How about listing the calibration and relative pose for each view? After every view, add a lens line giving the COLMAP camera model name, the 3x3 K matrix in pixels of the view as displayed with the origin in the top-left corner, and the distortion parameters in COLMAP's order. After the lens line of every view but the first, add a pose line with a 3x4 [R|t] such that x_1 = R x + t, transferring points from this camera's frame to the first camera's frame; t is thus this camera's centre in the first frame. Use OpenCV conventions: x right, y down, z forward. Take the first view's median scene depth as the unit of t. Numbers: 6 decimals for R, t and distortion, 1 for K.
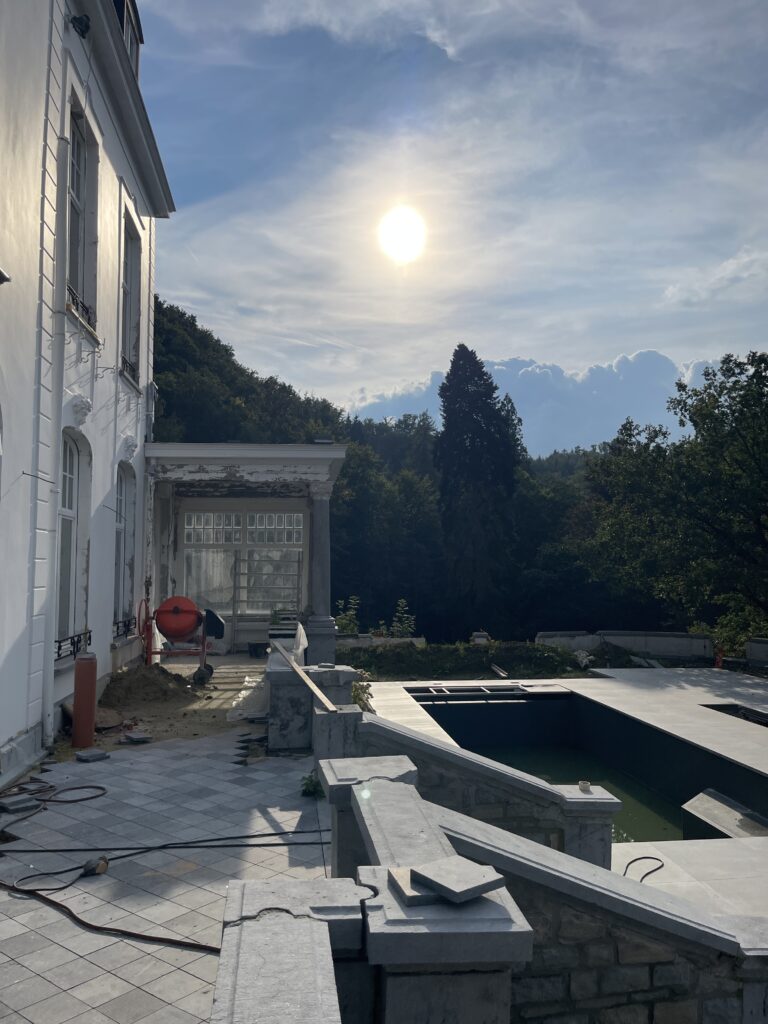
lens RADIAL K [[769.2, 0, 381.3], [0, 769.2, 510.7], [0, 0, 1]] dist [0.008080, -0.018603]
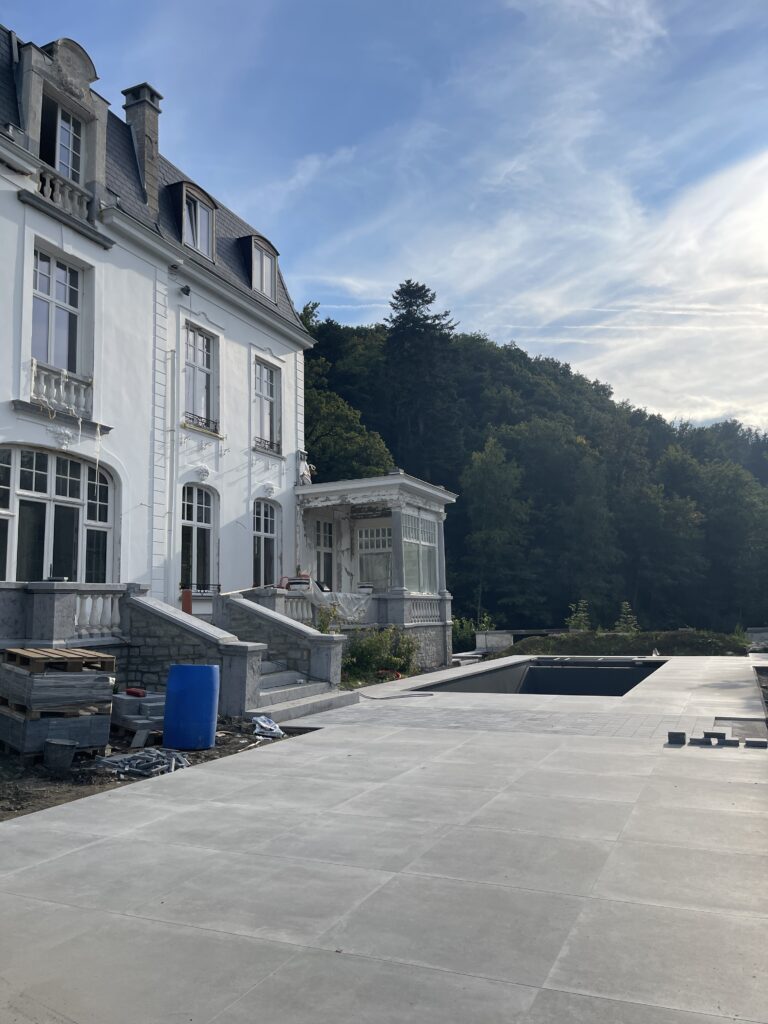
lens RADIAL K [[769.2, 0, 388.2], [0, 769.2, 513.5], [0, 0, 1]] dist [0.008080, -0.018603]
pose [[0.851978, -0.086485, -0.516385, 0.707841], [0.060220, 0.995904, -0.067439, 0.093304], [0.520103, 0.026359, 0.853697, -0.312970]]
